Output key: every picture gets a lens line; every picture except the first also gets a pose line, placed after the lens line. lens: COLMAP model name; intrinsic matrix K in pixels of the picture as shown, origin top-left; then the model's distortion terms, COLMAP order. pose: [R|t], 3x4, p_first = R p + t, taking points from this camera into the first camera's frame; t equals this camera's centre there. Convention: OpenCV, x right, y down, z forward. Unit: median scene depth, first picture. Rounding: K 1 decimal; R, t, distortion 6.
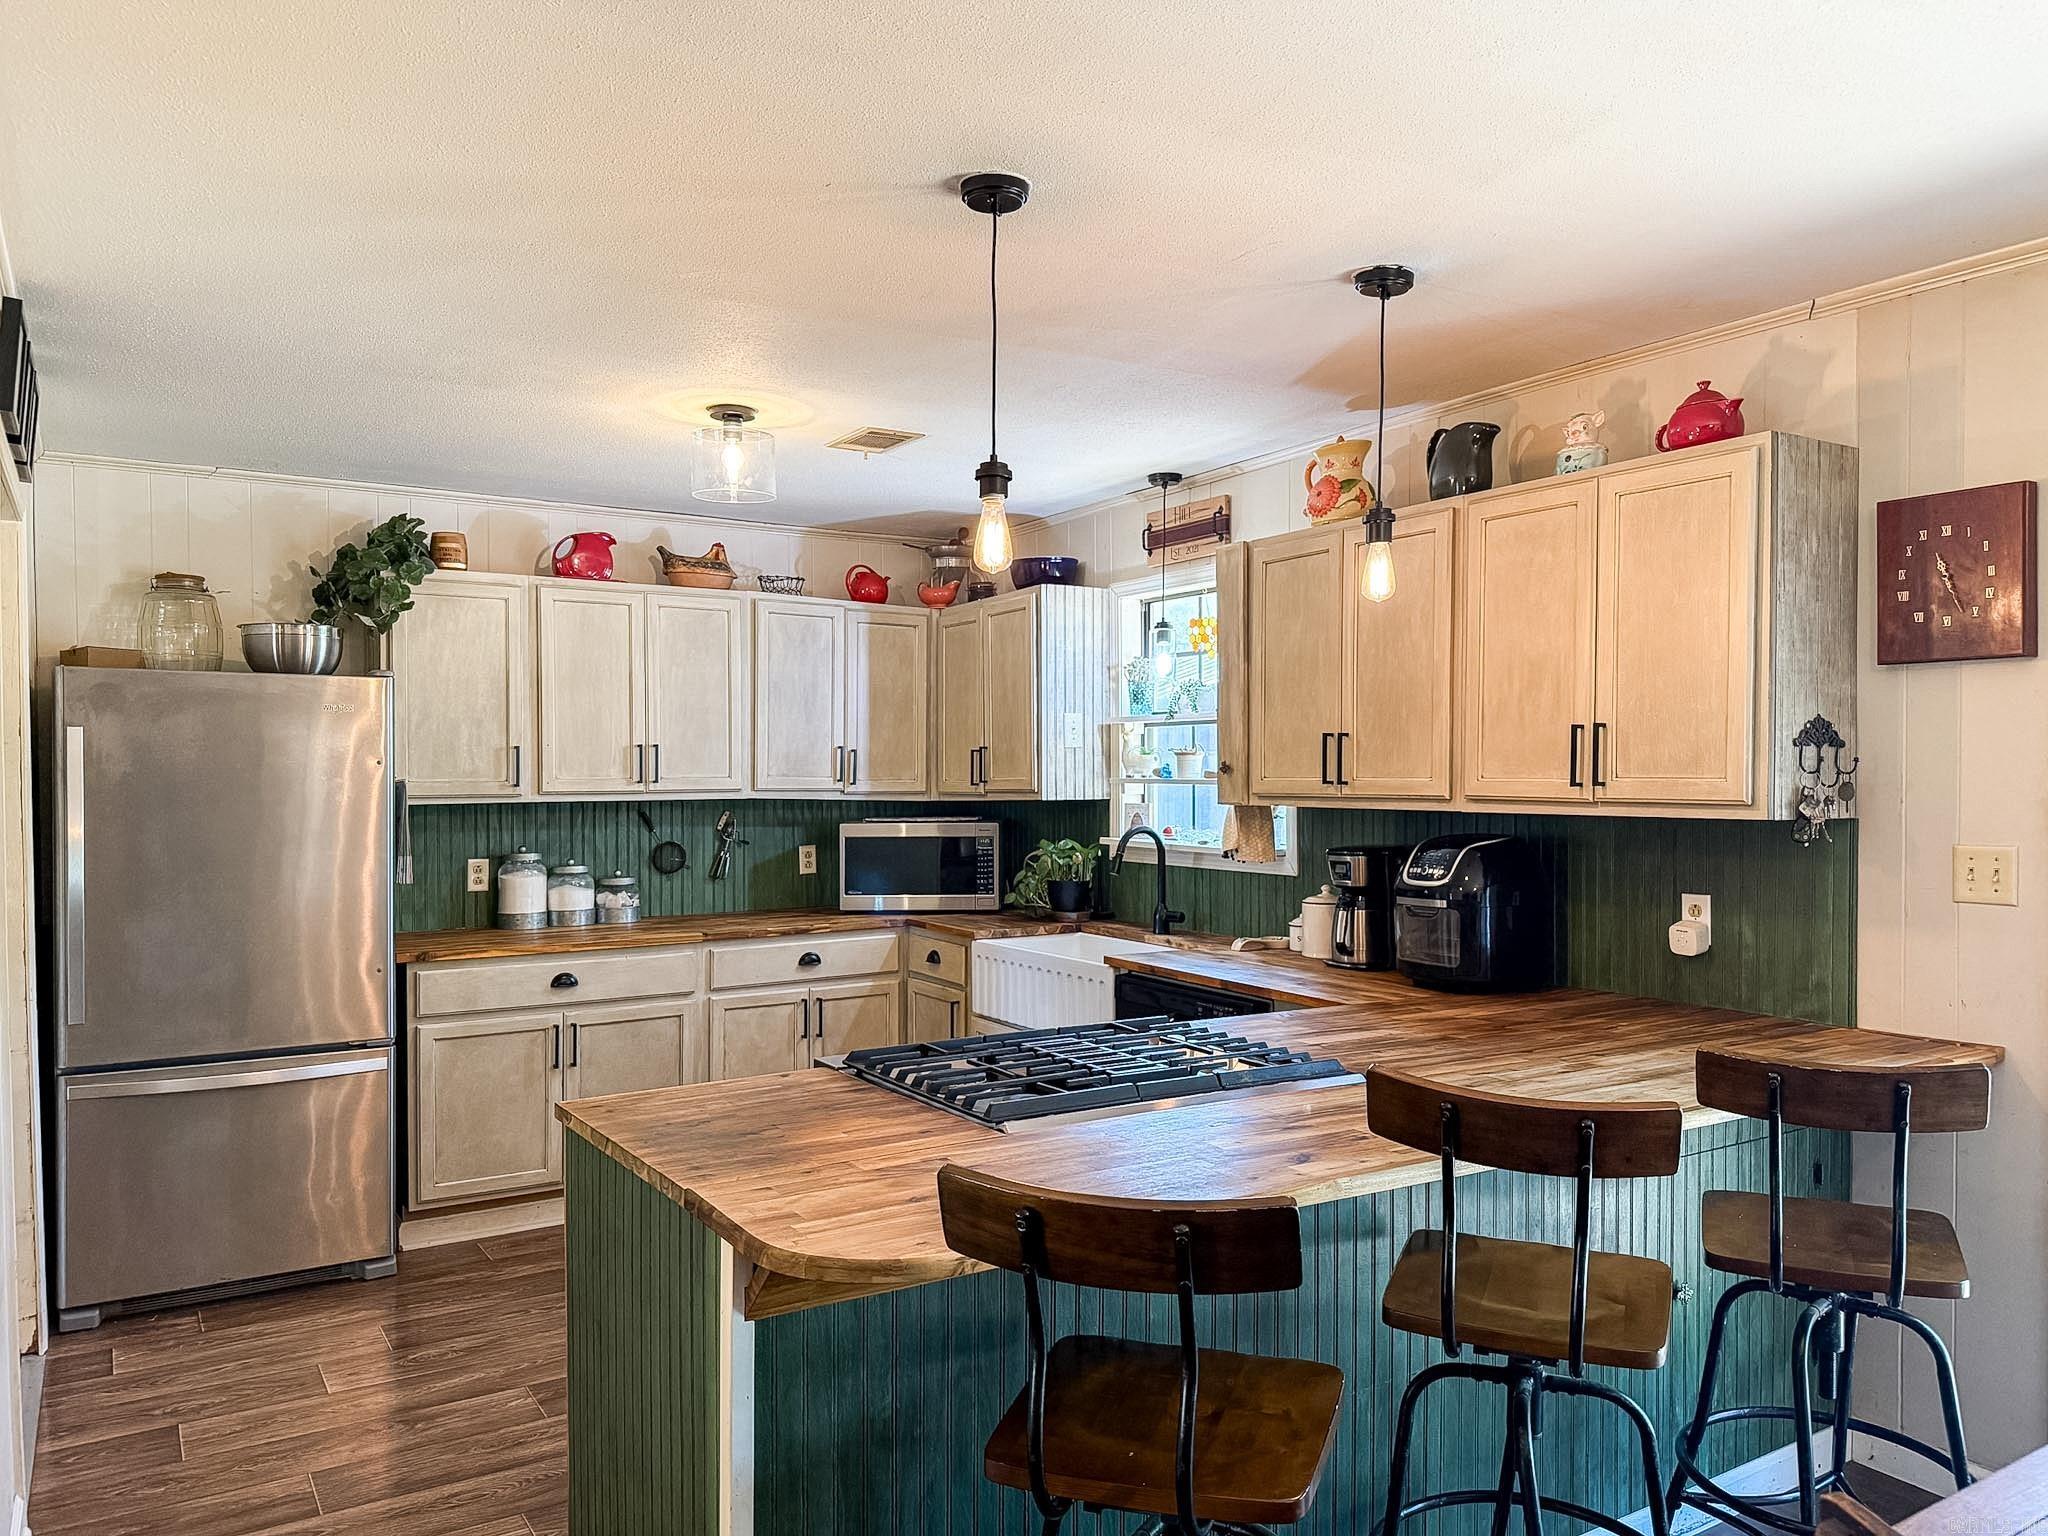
lens RADIAL K [[1498.0, 0, 1035.6], [0, 1498.0, 801.0], [0, 0, 1]] dist [0.014142, 0.001401]
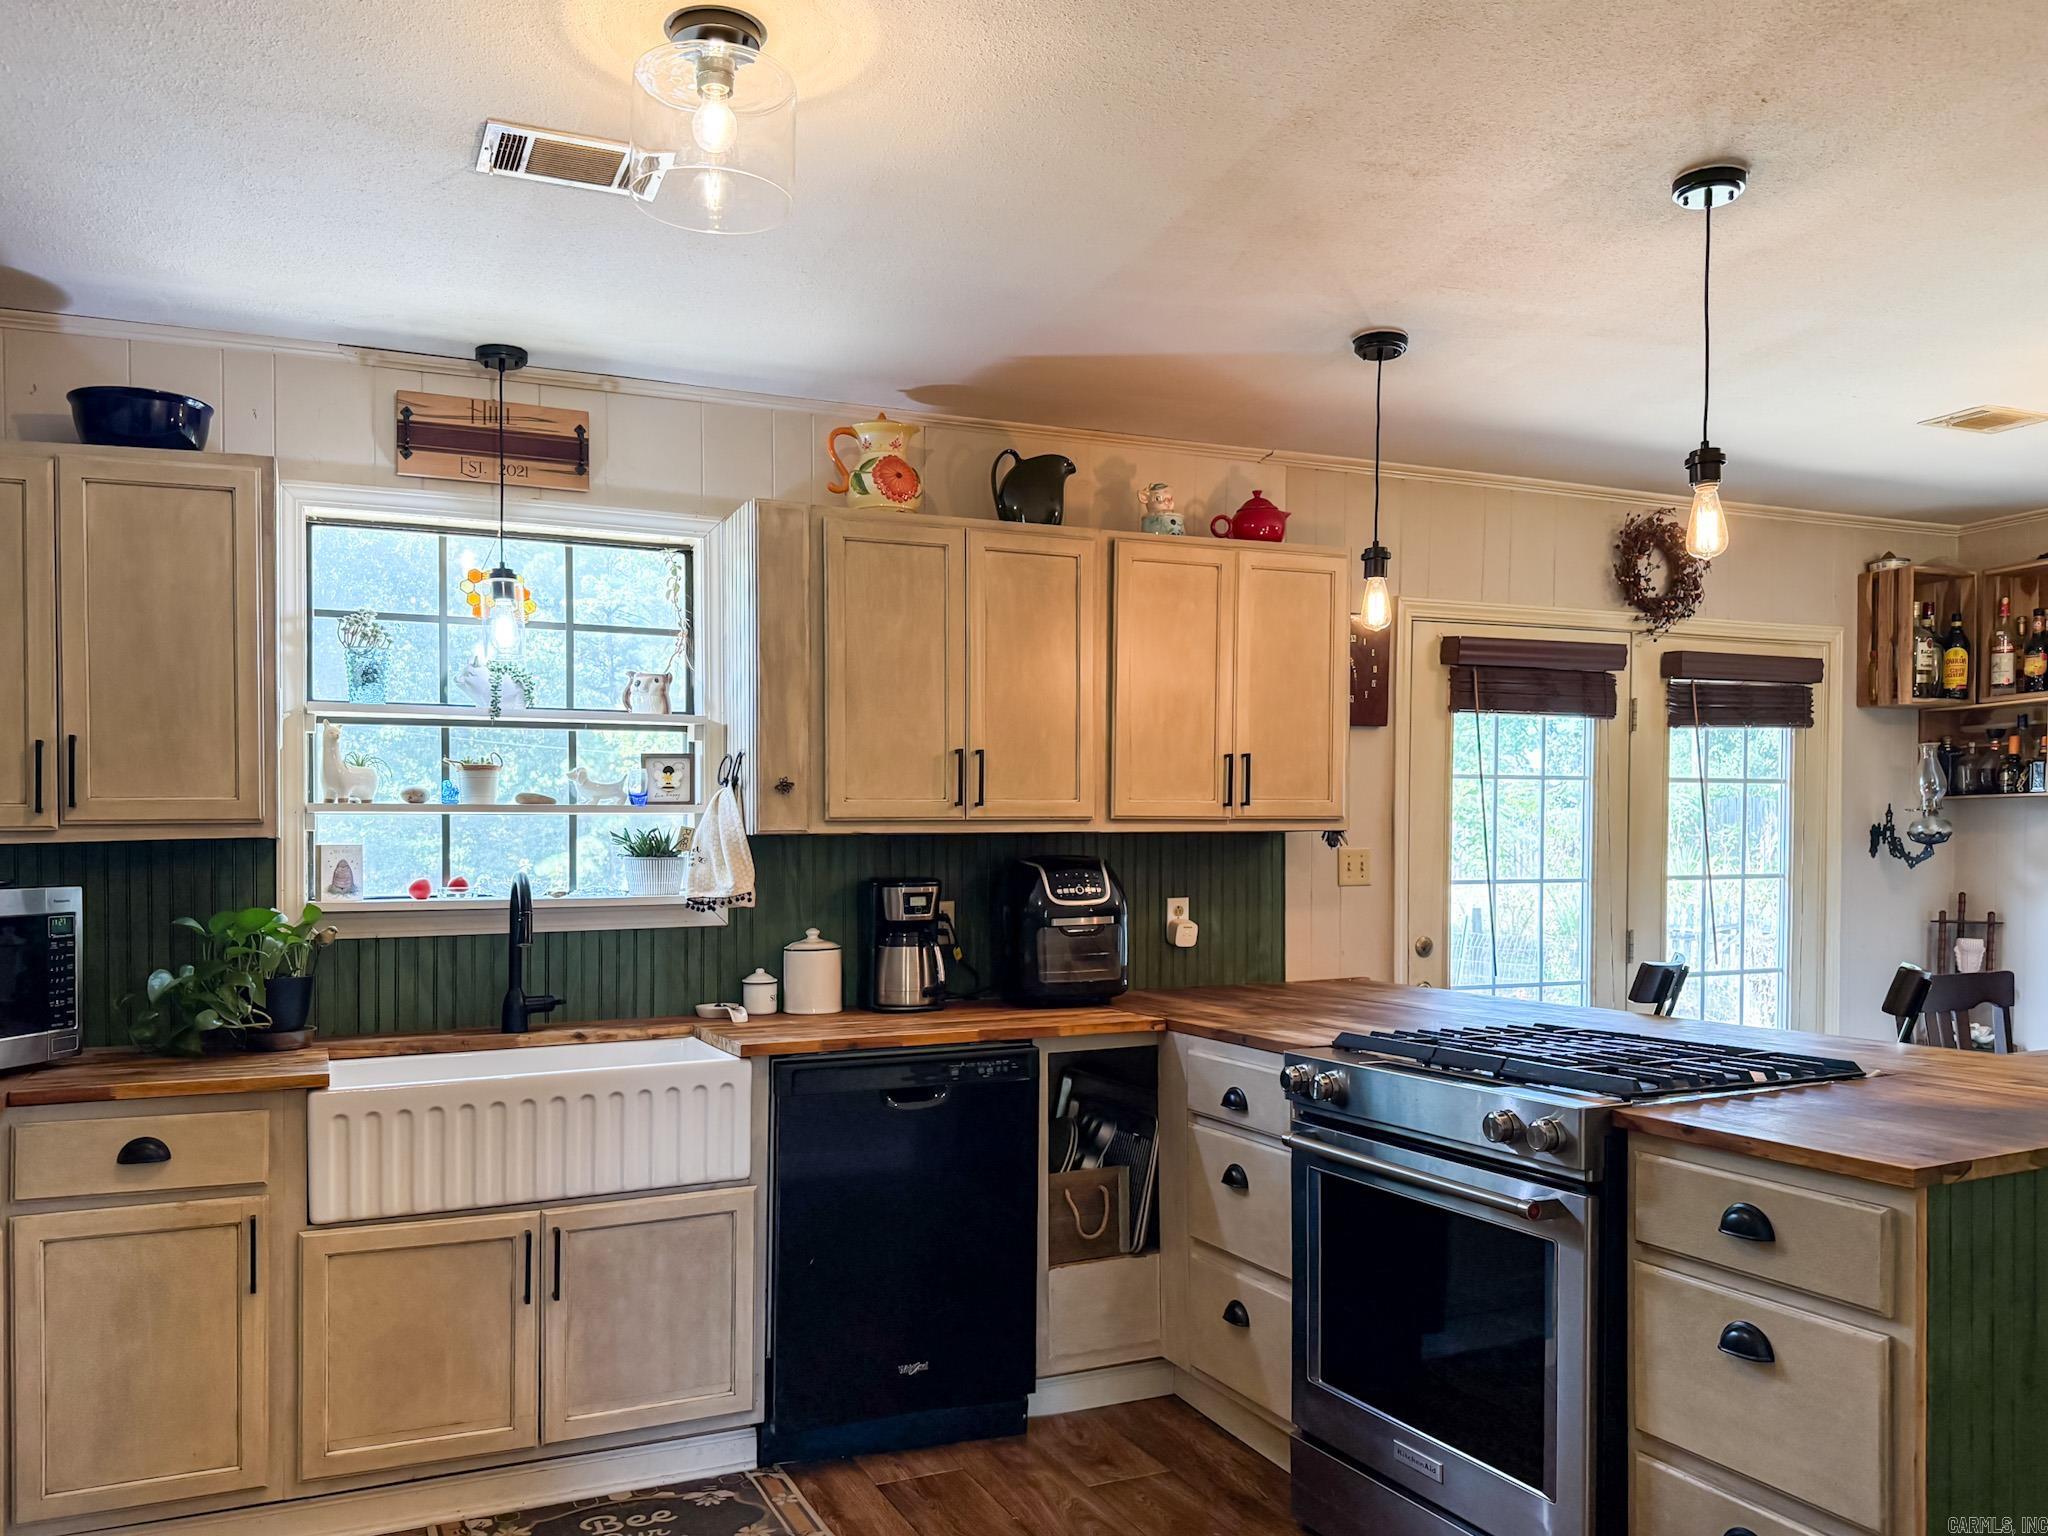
lens RADIAL K [[1634.0, 0, 1027.5], [0, 1634.0, 763.9], [0, 0, 1]] dist [0.068435, 0.002783]
pose [[0.125186, 0.024929, 0.991820, -0.858371], [0.011758, 0.999577, -0.026608, -0.011259], [-0.992064, 0.014992, 0.124840, 0.919379]]
